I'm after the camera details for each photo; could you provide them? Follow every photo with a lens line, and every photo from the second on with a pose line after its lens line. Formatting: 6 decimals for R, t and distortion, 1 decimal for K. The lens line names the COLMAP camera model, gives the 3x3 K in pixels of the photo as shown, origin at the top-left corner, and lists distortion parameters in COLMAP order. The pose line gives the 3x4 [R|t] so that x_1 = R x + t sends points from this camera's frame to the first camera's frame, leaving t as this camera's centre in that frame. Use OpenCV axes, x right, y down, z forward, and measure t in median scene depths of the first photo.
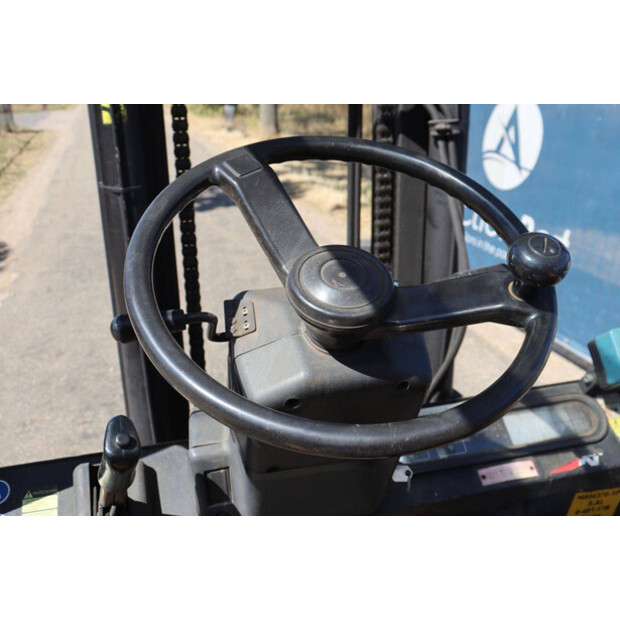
lens RADIAL K [[671.6, 0, 310.0], [0, 671.6, 310.0], [0, 0, 1]] dist [-0.028527, 0.007313]
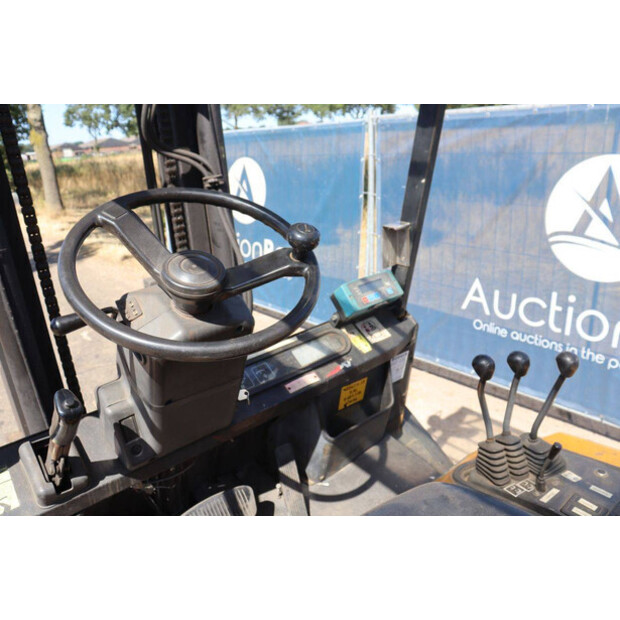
lens RADIAL K [[509.7, 0, 310.0], [0, 509.7, 310.0], [0, 0, 1]] dist [-0.200206, 0.210705]
pose [[0.907804, -0.193432, 0.372124, -0.123477], [0.203231, 0.979043, 0.013125, 0.066772], [-0.366864, 0.063712, 0.928090, -0.174565]]
